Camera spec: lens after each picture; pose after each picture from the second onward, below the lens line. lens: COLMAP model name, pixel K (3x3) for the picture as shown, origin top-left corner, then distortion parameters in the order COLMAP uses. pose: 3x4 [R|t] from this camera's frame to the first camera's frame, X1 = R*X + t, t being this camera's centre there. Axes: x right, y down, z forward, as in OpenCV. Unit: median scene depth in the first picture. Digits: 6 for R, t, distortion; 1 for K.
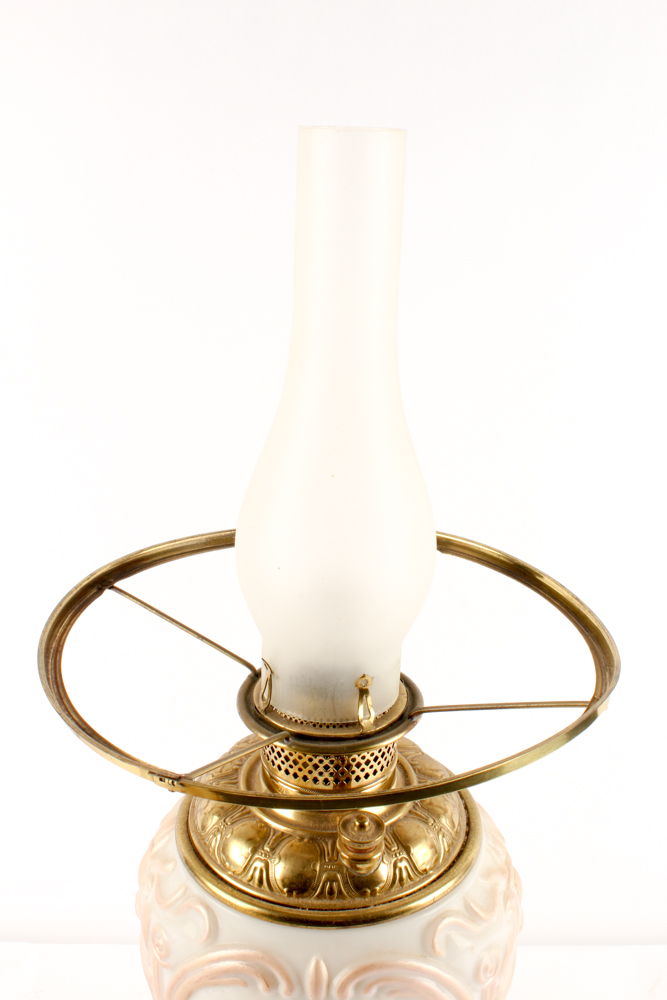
lens RADIAL K [[1130.3, 0, 342.2], [0, 1130.3, 493.5], [0, 0, 1]] dist [-0.095545, 0.000000]
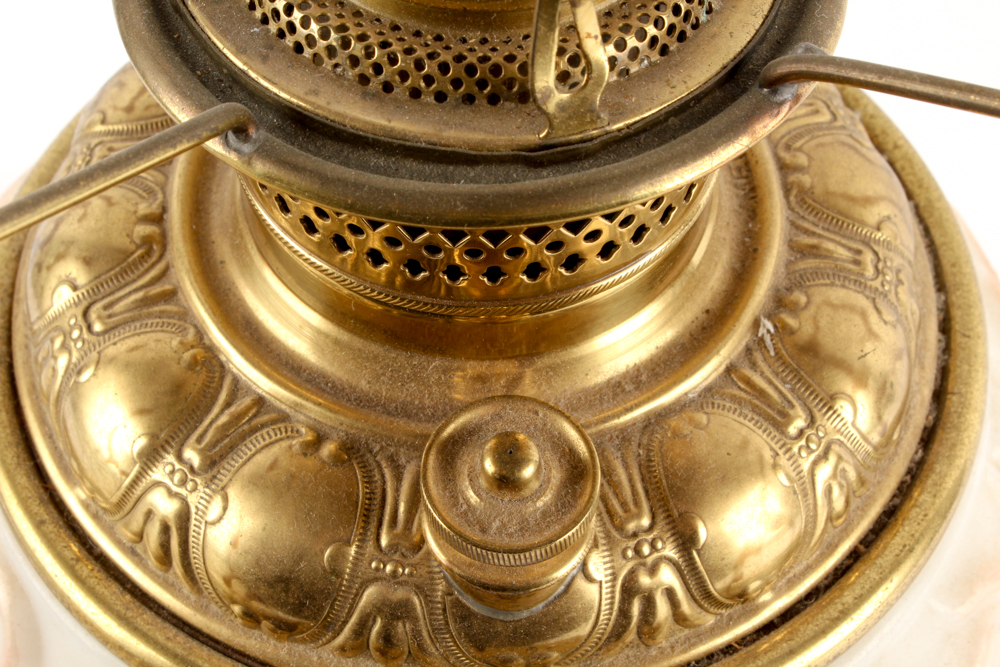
lens RADIAL K [[1822.0, 0, 492.1], [0, 1822.0, 329.6], [0, 0, 1]] dist [0.011575, 0.000000]
pose [[0.979778, 0.154063, -0.127670, 0.061222], [-0.064157, 0.846277, 0.528866, 0.039744], [0.189523, -0.509981, 0.839048, 0.637495]]
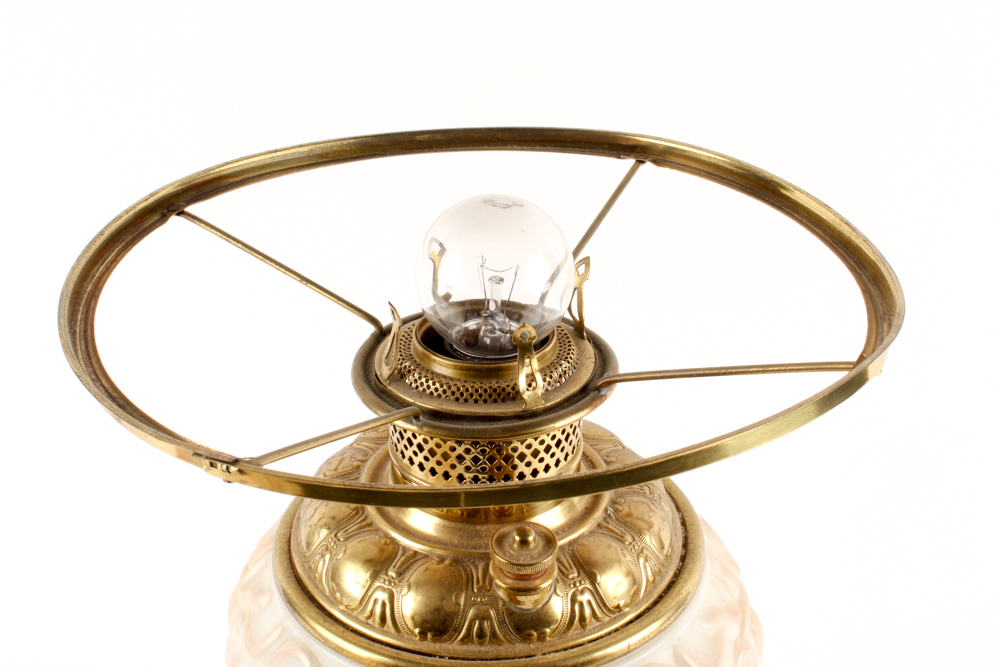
lens RADIAL K [[1457.3, 0, 493.1], [0, 1457.3, 340.7], [0, 0, 1]] dist [-0.039634, 0.000000]
pose [[0.998103, 0.000513, -0.061569, 0.052522], [0.007222, 0.992087, 0.125343, 0.056551], [0.061146, -0.125549, 0.990201, 0.111685]]
